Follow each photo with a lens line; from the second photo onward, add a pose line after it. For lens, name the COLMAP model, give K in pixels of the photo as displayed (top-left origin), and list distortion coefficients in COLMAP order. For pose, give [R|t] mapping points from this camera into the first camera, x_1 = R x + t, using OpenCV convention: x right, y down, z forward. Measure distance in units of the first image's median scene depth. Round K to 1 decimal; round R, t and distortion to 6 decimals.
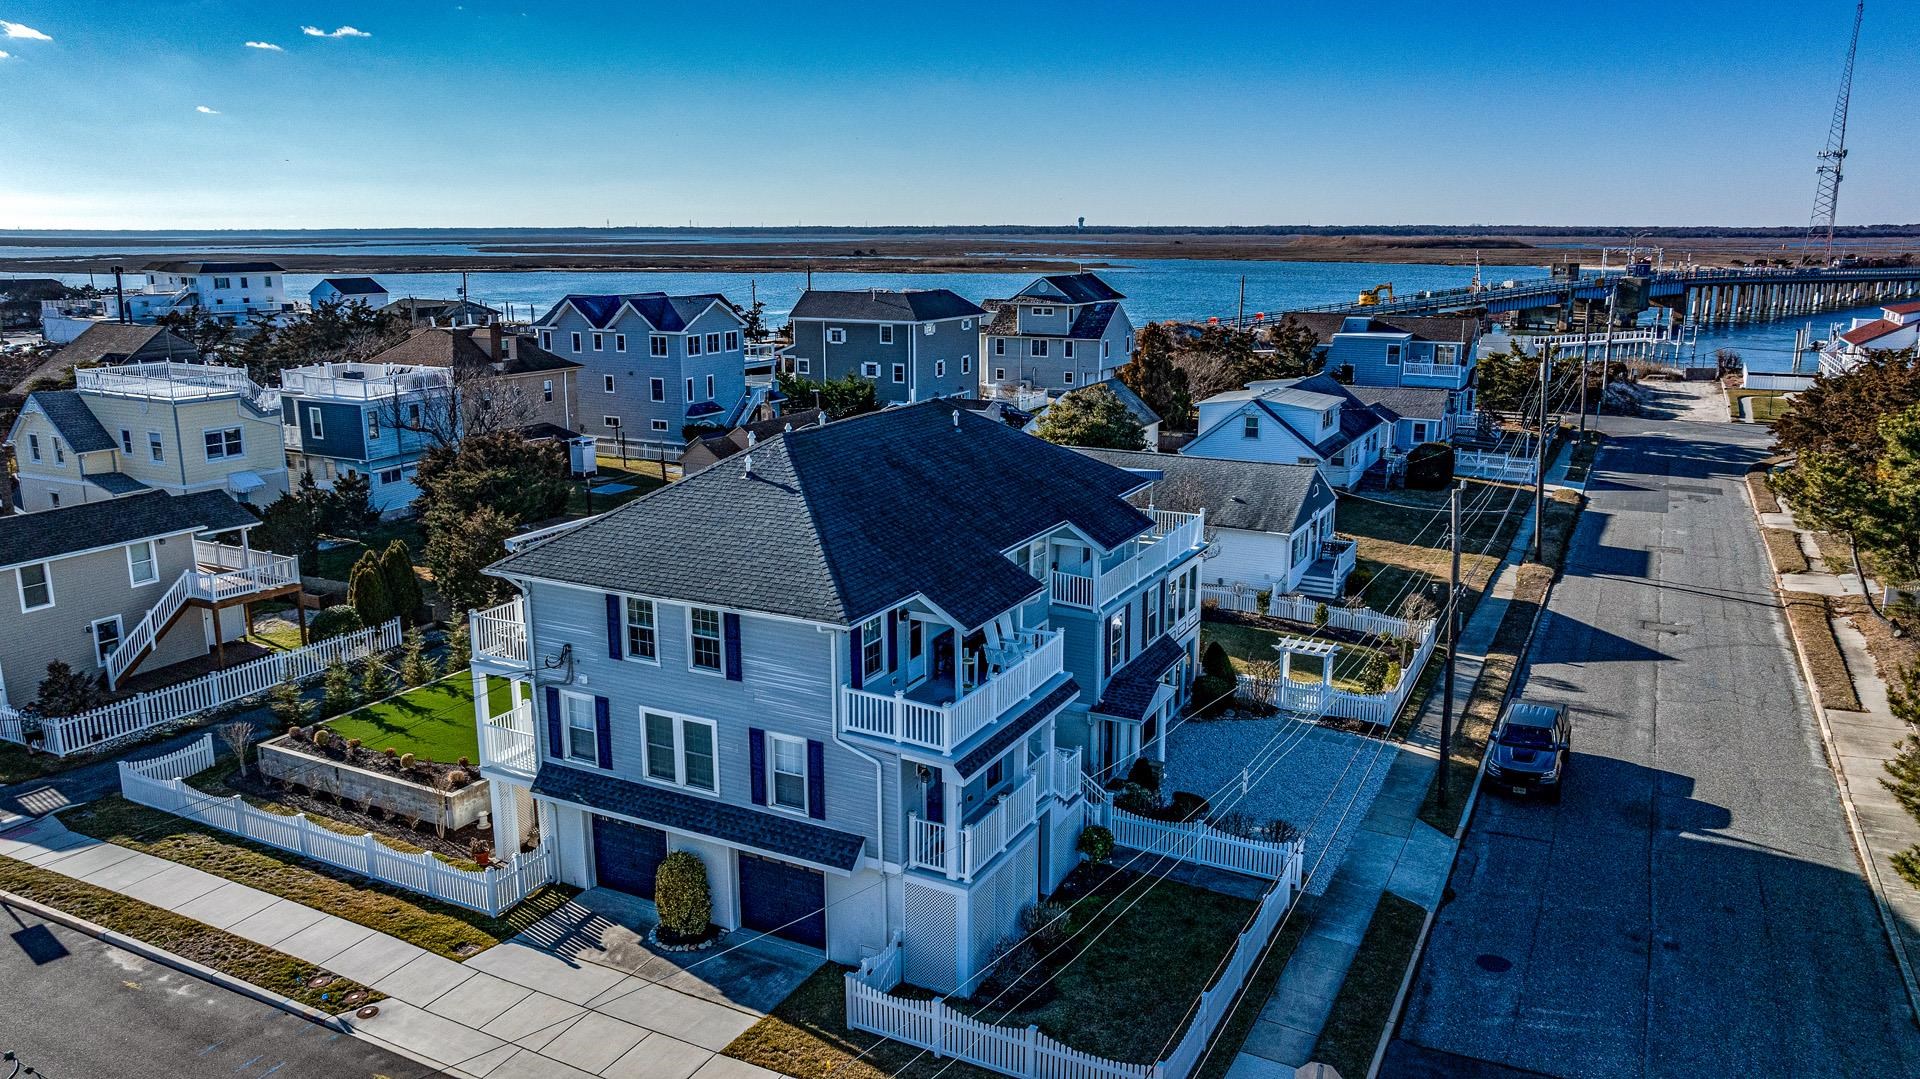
lens RADIAL K [[1351.8, 0, 963.0], [0, 1351.8, 540.5], [0, 0, 1]] dist [-0.029472, 0.027307]
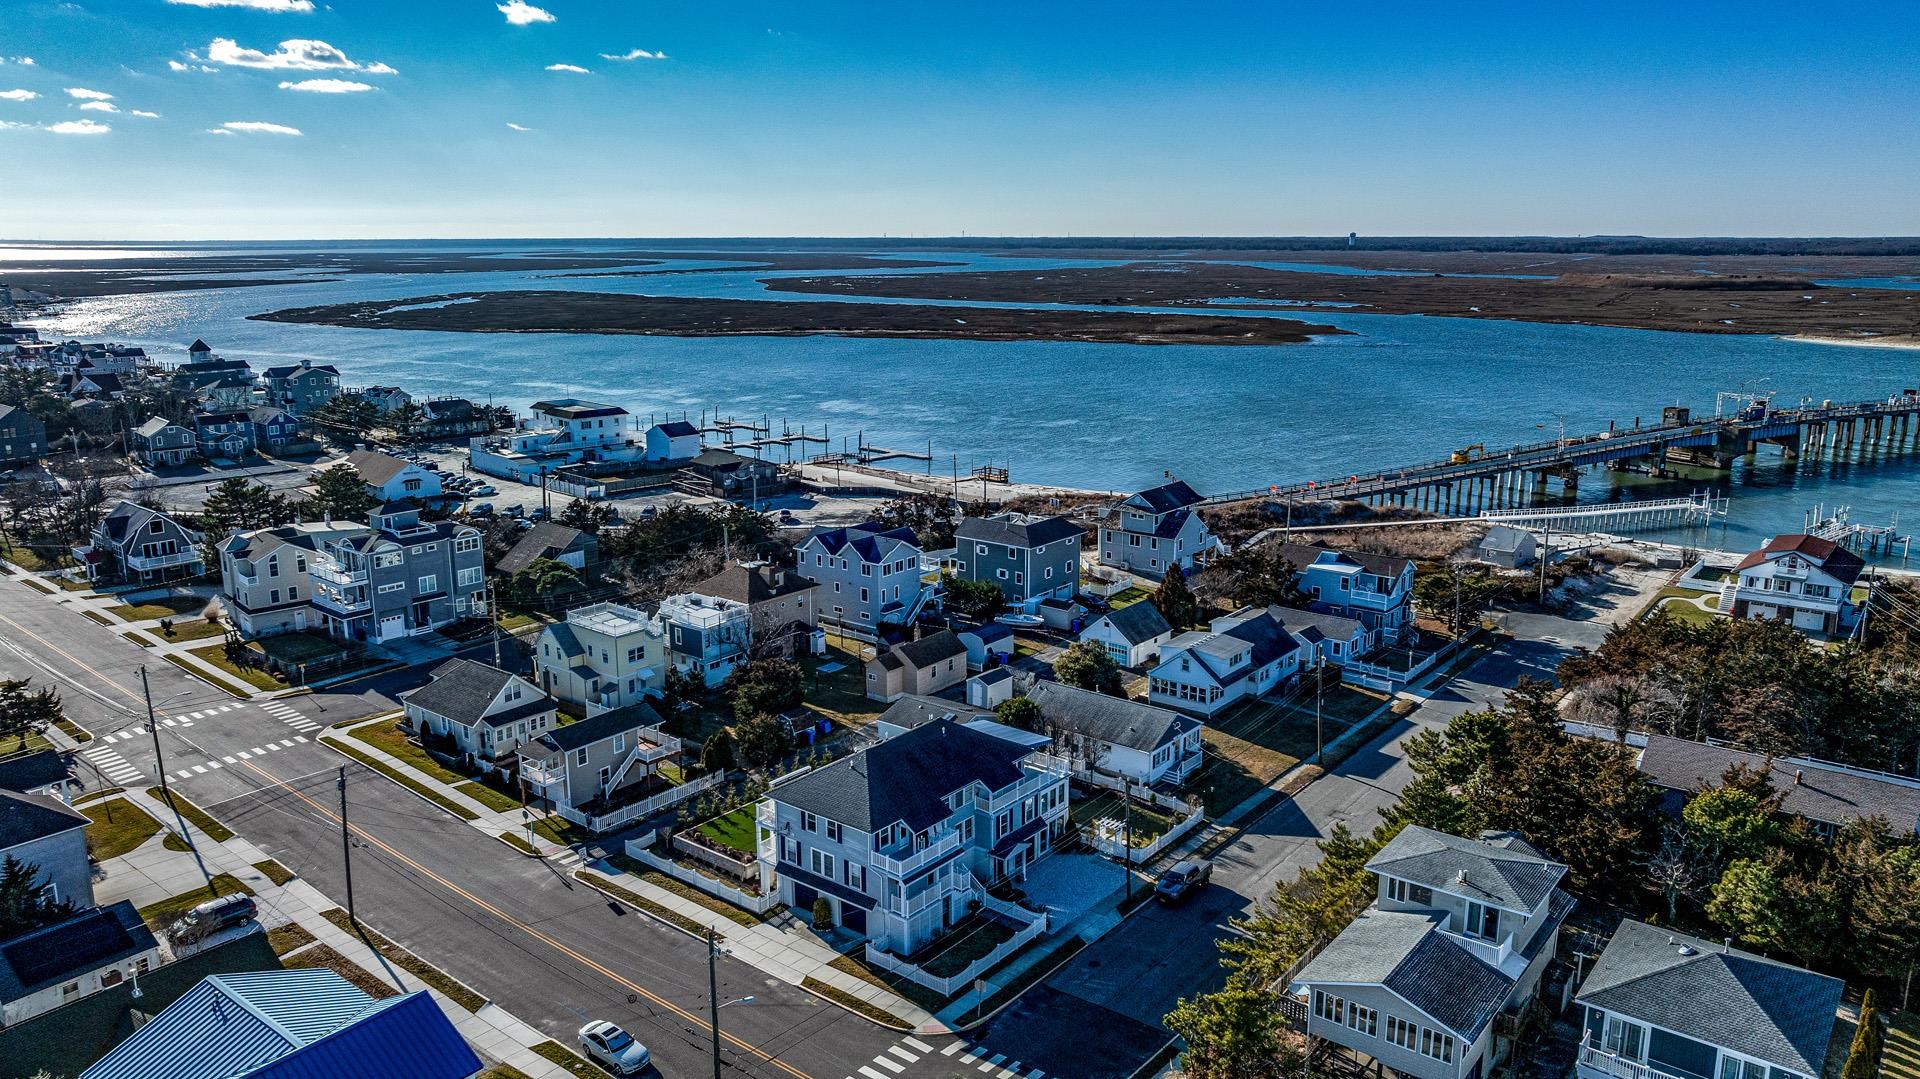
lens RADIAL K [[1351.8, 0, 963.0], [0, 1351.8, 529.8], [0, 0, 1]] dist [-0.029472, 0.027307]
pose [[0.981010, 0.039749, -0.189838, 0.527105], [-0.041959, 0.999090, -0.007632, -0.478073], [0.189362, 0.015453, 0.981786, -1.567465]]
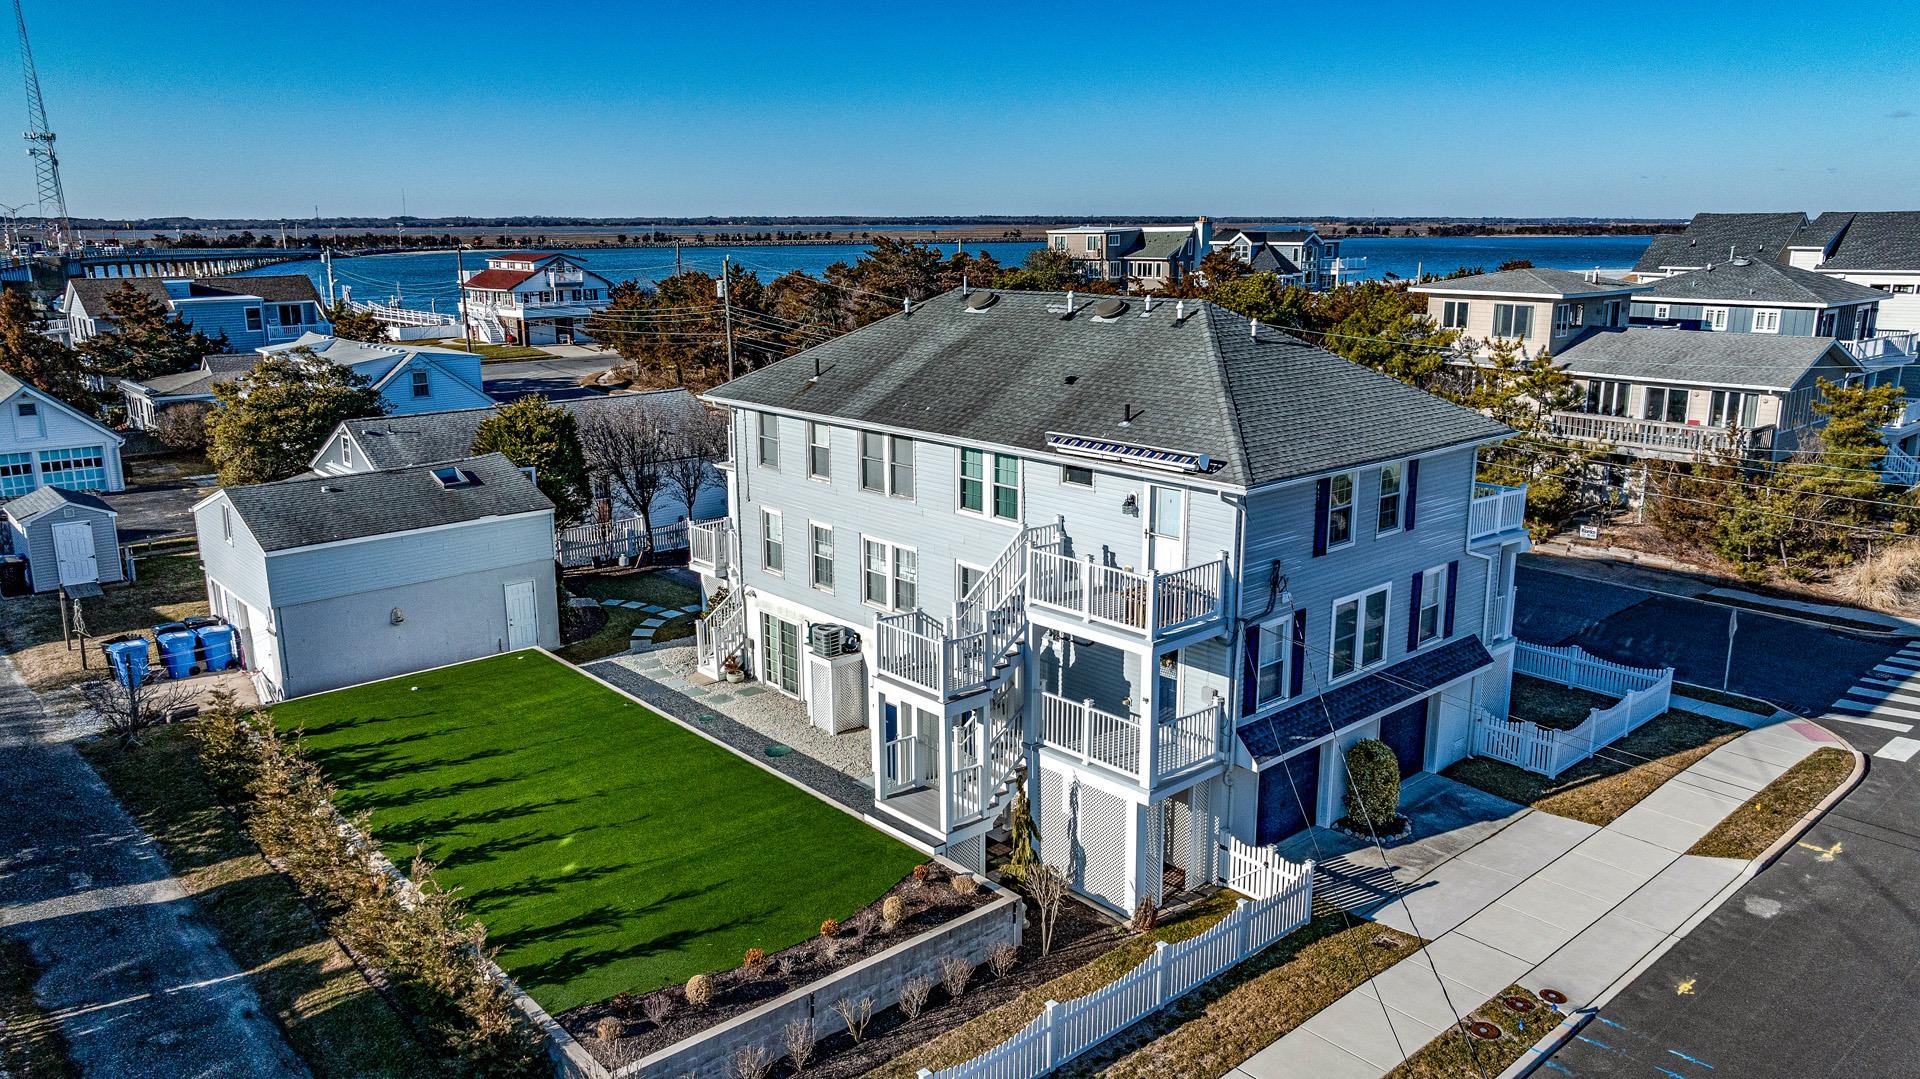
lens RADIAL K [[1351.8, 0, 972.6], [0, 1351.8, 537.7], [0, 0, 1]] dist [-0.029472, 0.027307]
pose [[0.351856, -0.212625, 0.911586, -0.959984], [0.210087, 0.966953, 0.144450, -0.080975], [-0.912174, 0.140687, 0.384898, 0.747635]]
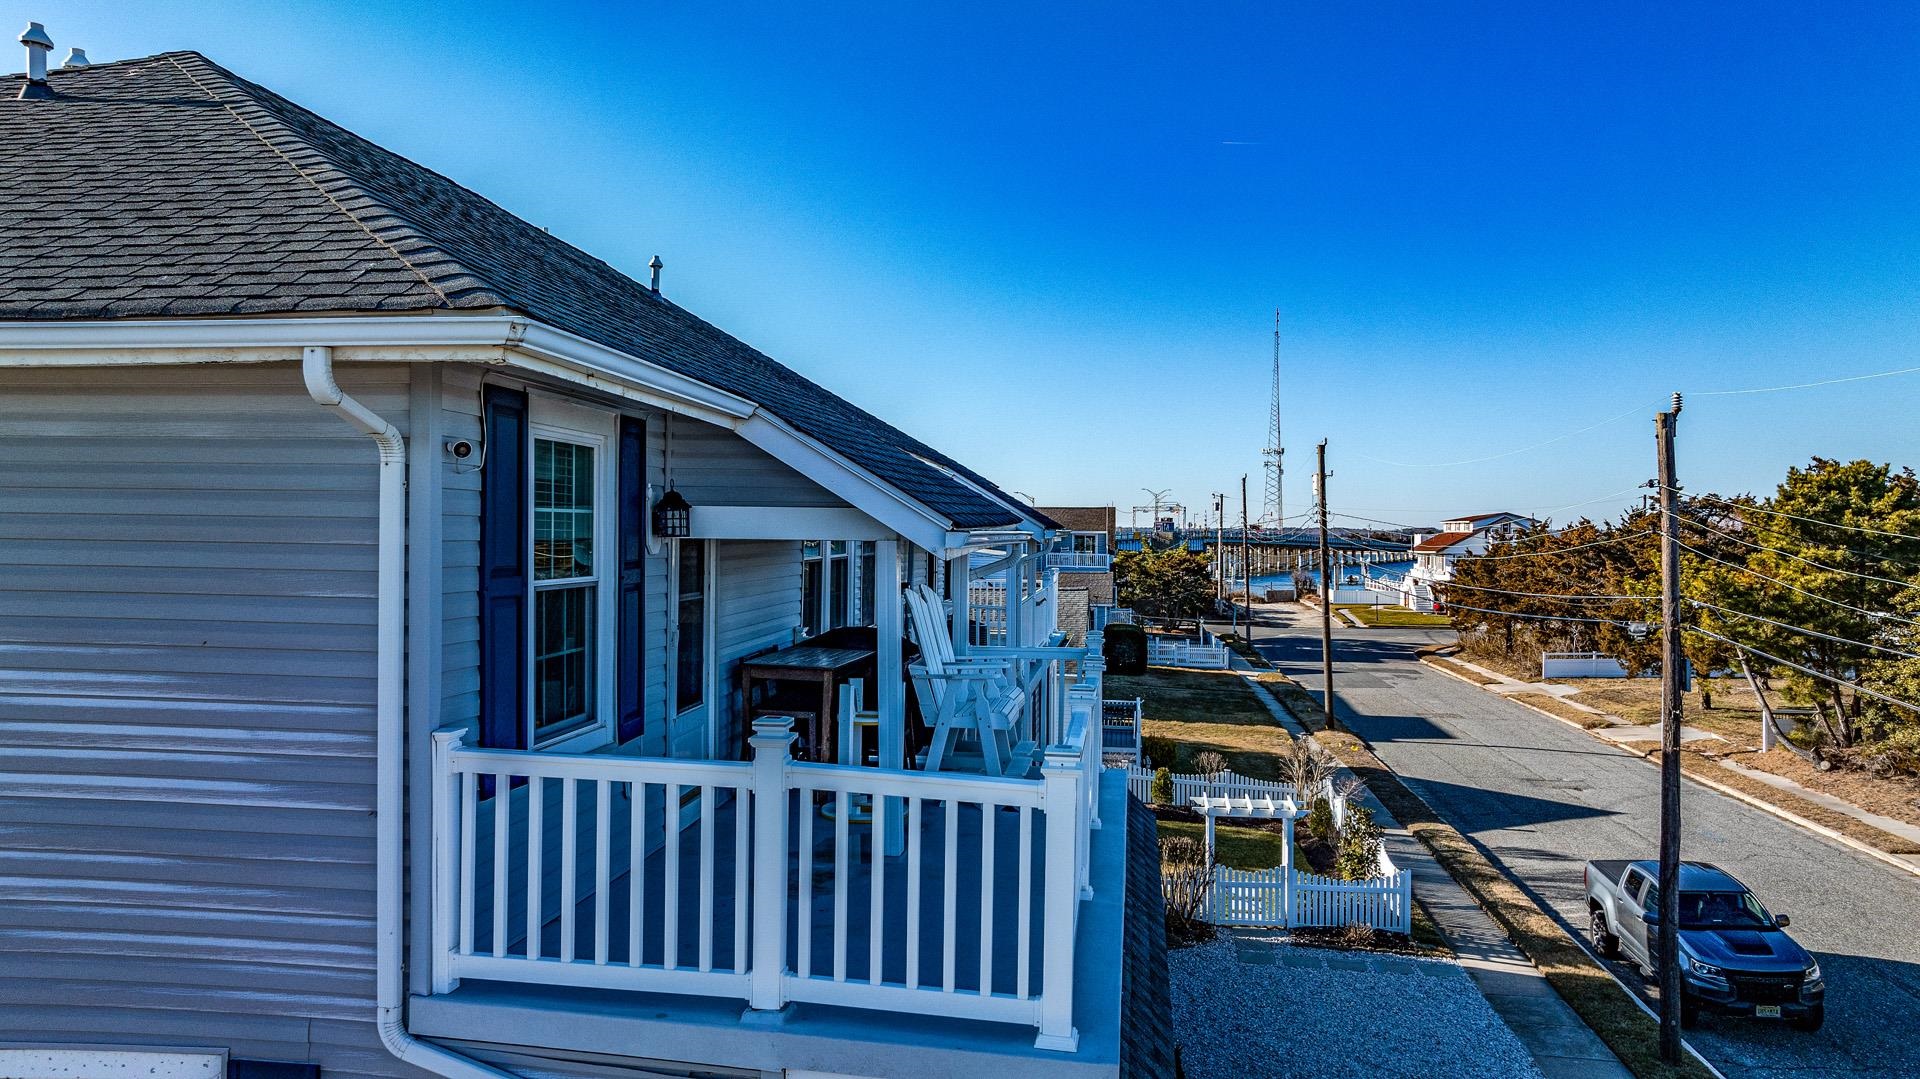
lens RADIAL K [[1351.8, 0, 962.1], [0, 1351.8, 540.4], [0, 0, 1]] dist [-0.029472, 0.027307]
pose [[0.938775, 0.005673, 0.344485, -0.067060], [0.069197, 0.976386, -0.204652, 0.097382], [-0.337512, 0.215959, 0.916214, 0.623075]]
